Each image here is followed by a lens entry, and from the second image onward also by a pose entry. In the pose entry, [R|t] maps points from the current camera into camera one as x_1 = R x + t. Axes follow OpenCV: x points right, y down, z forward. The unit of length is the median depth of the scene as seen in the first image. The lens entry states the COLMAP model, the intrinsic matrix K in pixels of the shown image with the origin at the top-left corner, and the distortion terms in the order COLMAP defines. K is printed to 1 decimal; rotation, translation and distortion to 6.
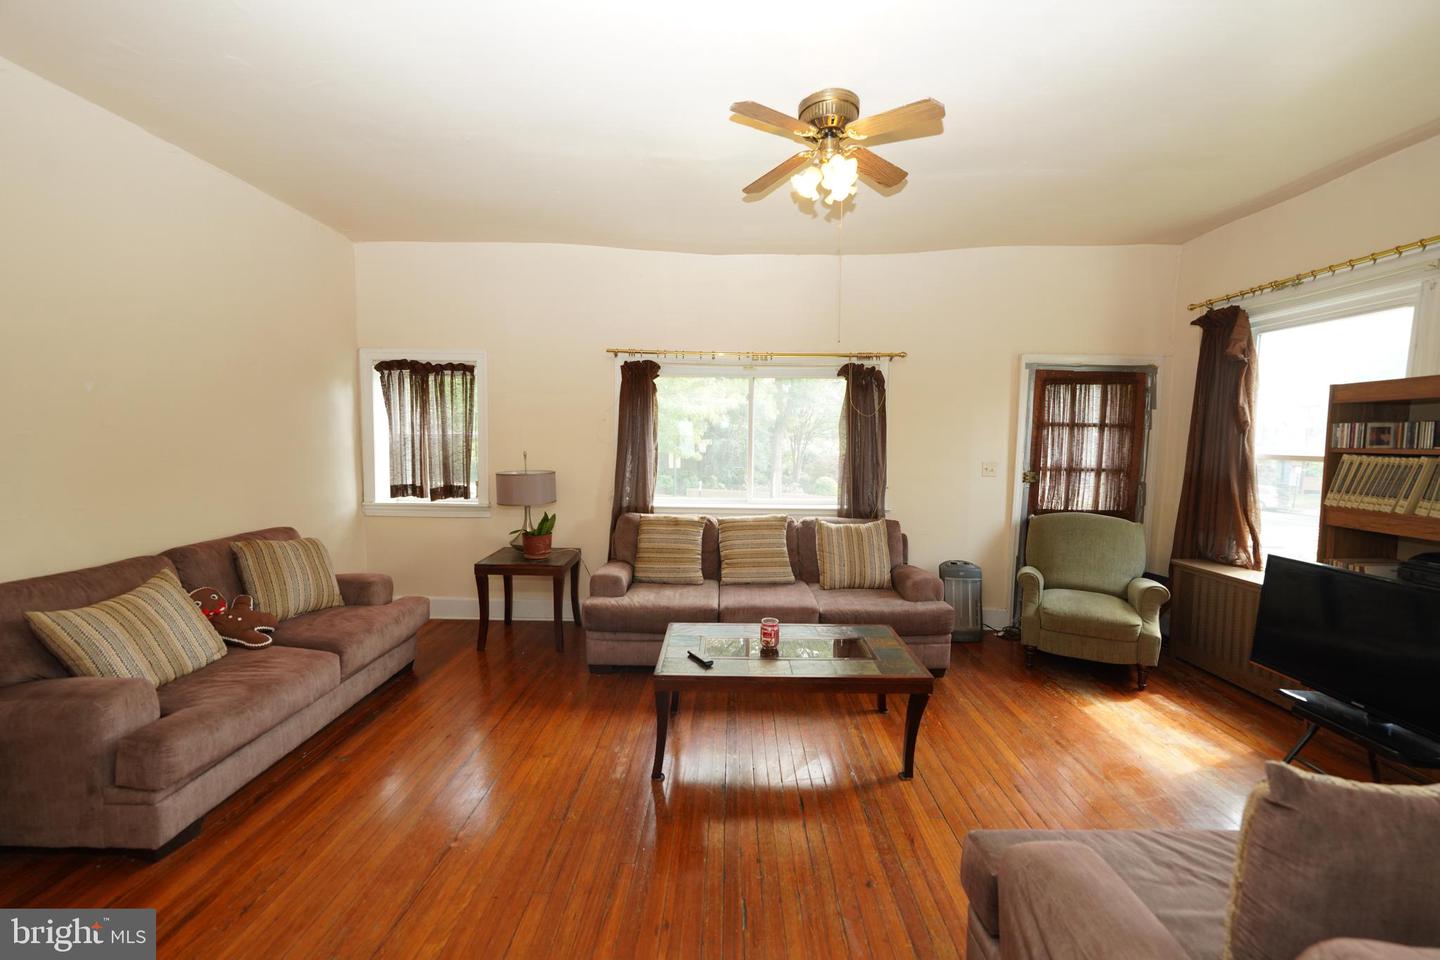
lens RADIAL K [[568.8, 0, 720.0], [0, 568.8, 480.0], [0, 0, 1]] dist [-0.000224, -0.000051]
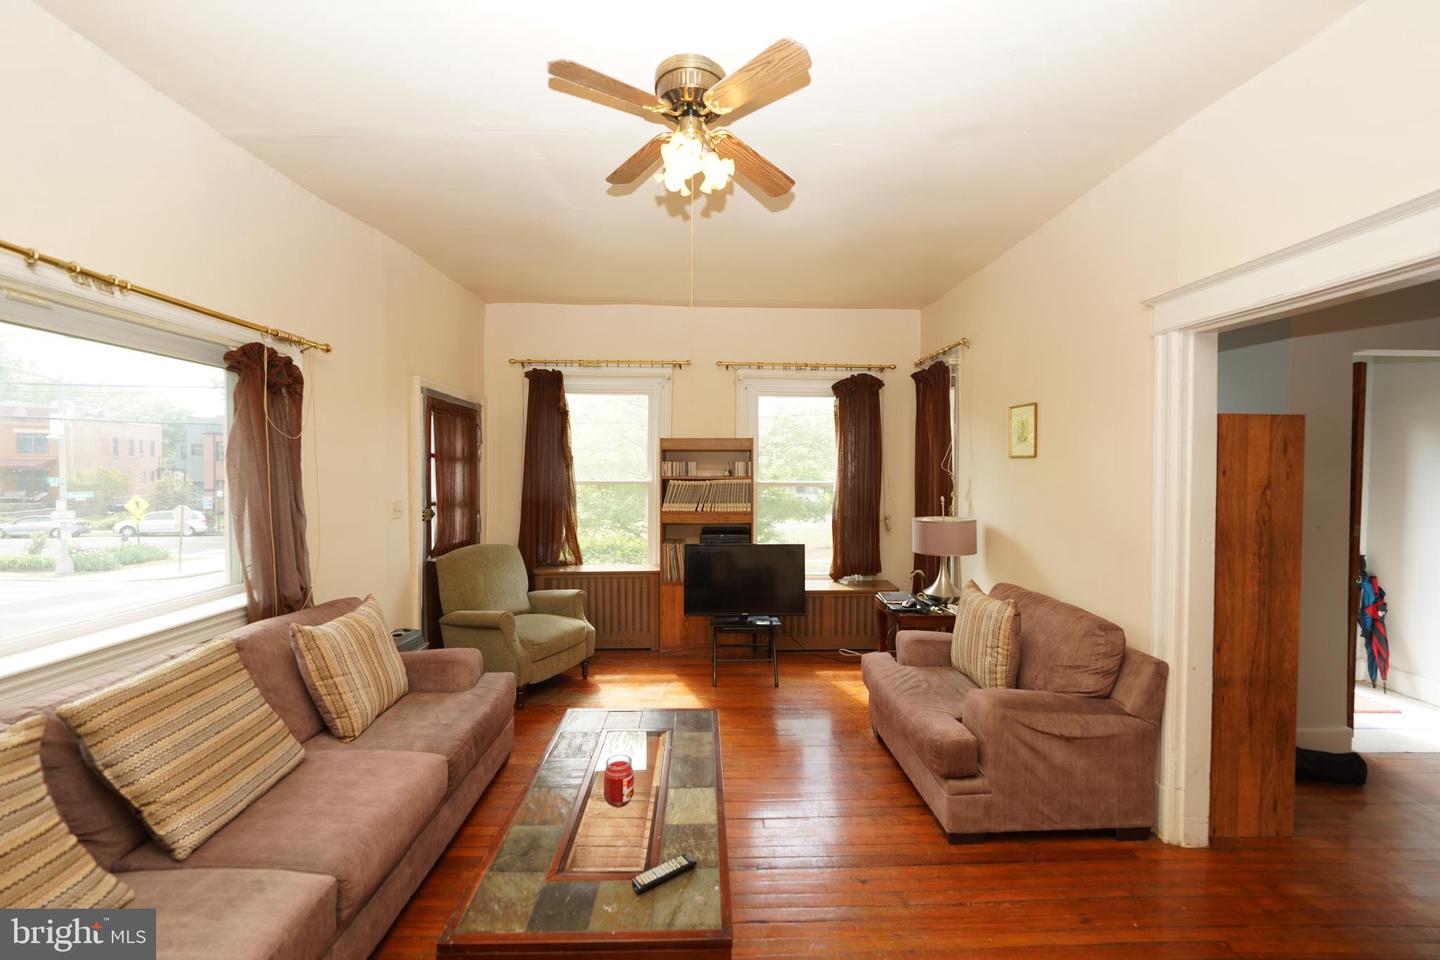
lens RADIAL K [[568.8, 0, 720.0], [0, 568.8, 480.0], [0, 0, 1]] dist [-0.000224, -0.000051]
pose [[-0.055558, -0.026493, 0.998104, -0.451147], [0.074881, 0.996722, 0.030625, -0.064828], [-0.995644, 0.076440, -0.053392, 0.721531]]
